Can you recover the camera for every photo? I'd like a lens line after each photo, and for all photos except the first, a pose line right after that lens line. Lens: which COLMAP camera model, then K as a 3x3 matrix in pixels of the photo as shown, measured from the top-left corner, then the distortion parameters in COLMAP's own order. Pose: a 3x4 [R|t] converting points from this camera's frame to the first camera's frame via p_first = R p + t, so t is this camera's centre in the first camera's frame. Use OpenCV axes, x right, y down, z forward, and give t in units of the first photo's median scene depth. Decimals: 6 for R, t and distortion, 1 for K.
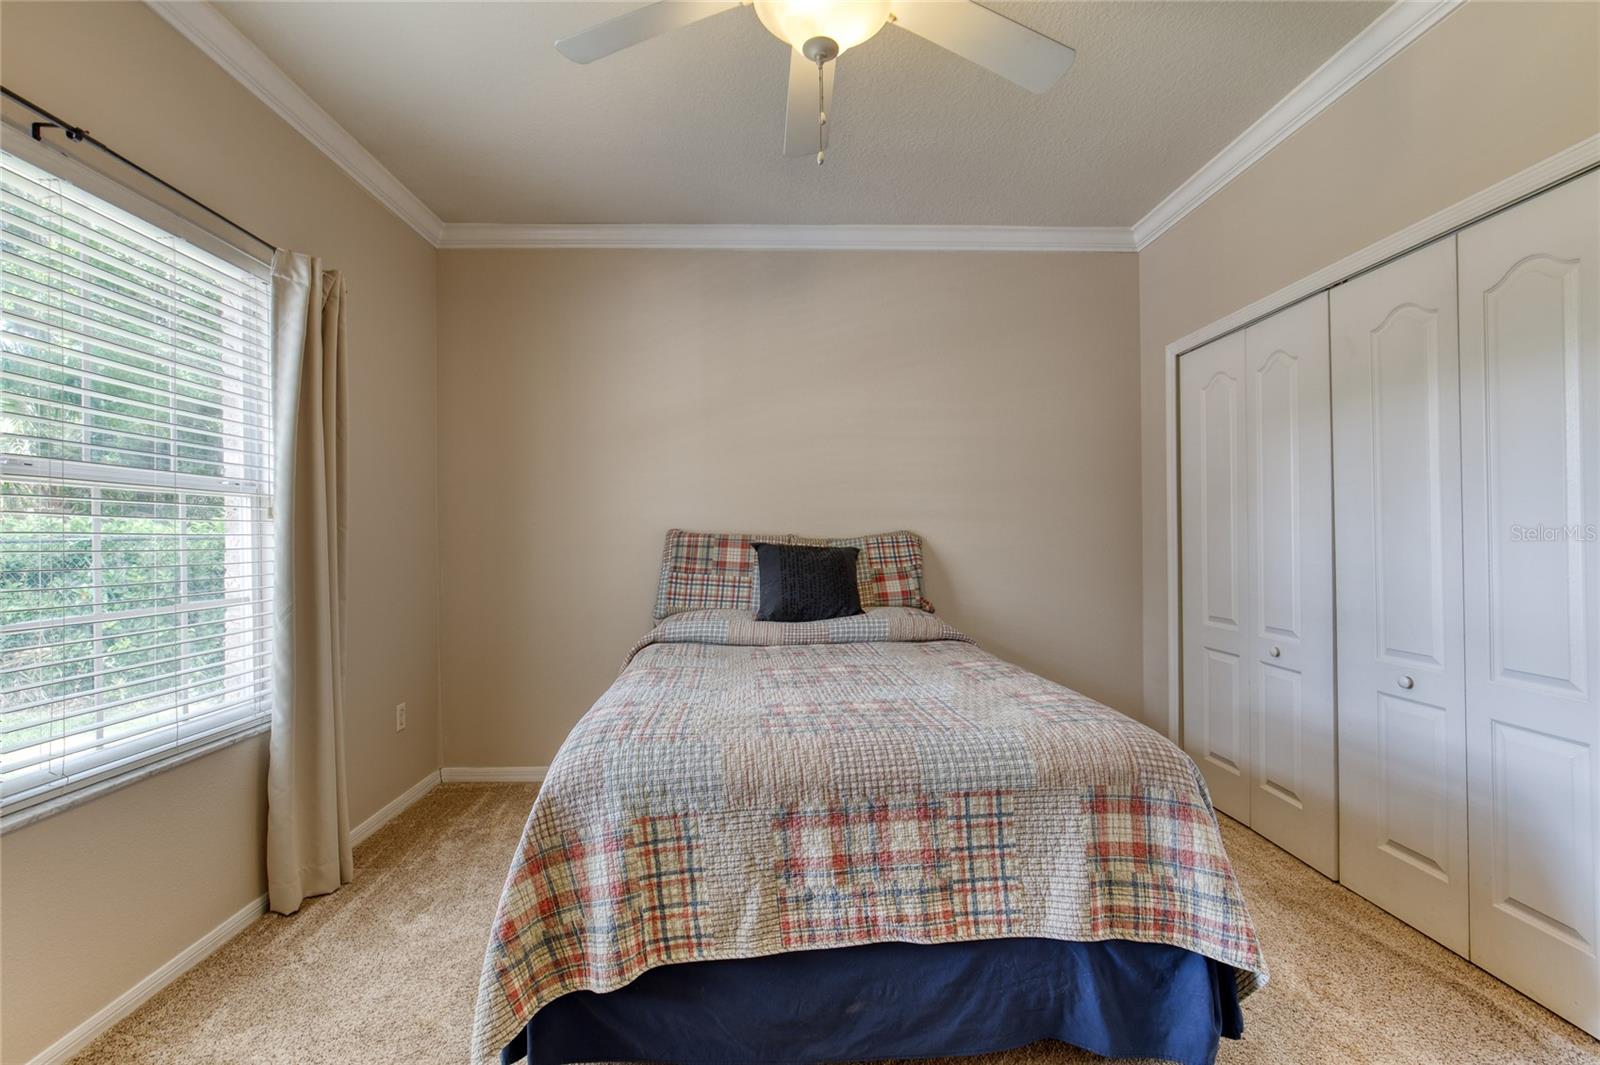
lens RADIAL K [[743.3, 0, 790.8], [0, 743.3, 533.4], [0, 0, 1]] dist [-0.007773, 0.001537]
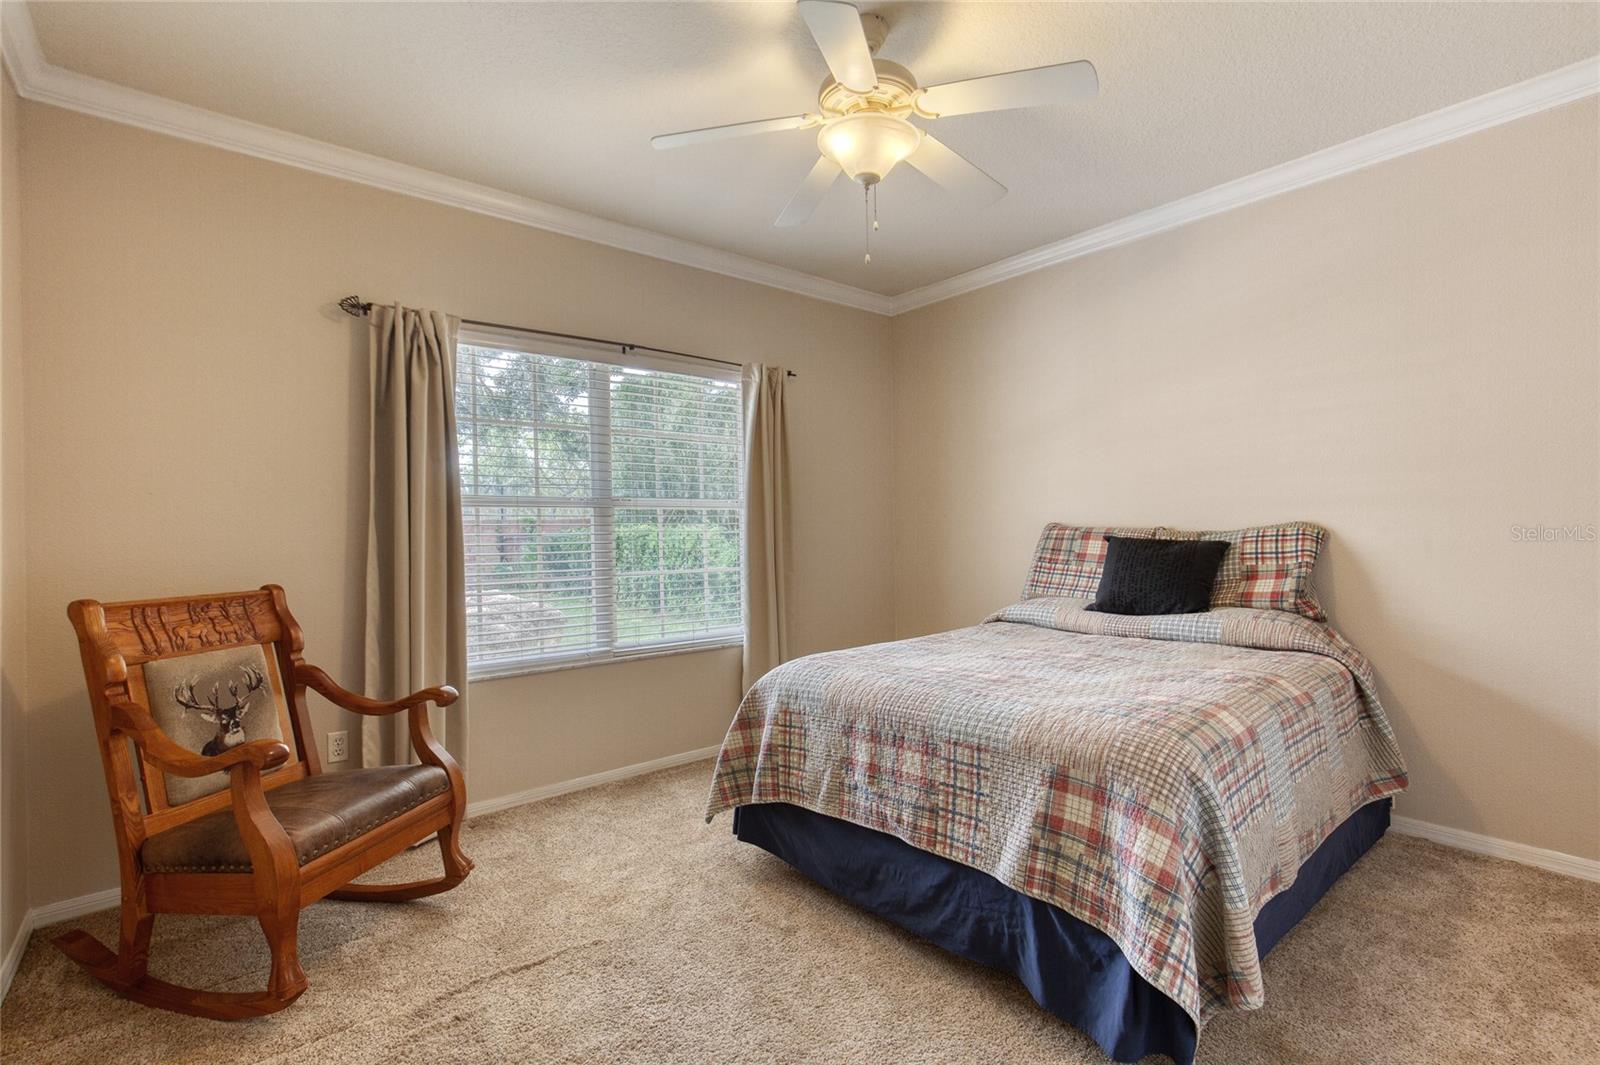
lens RADIAL K [[743.3, 0, 790.8], [0, 743.3, 533.4], [0, 0, 1]] dist [-0.007773, 0.001537]
pose [[0.611373, 0.001317, -0.791342, 1.042768], [0.009803, 0.999909, 0.009237, -0.009943], [0.791282, -0.013405, 0.611304, 0.038037]]
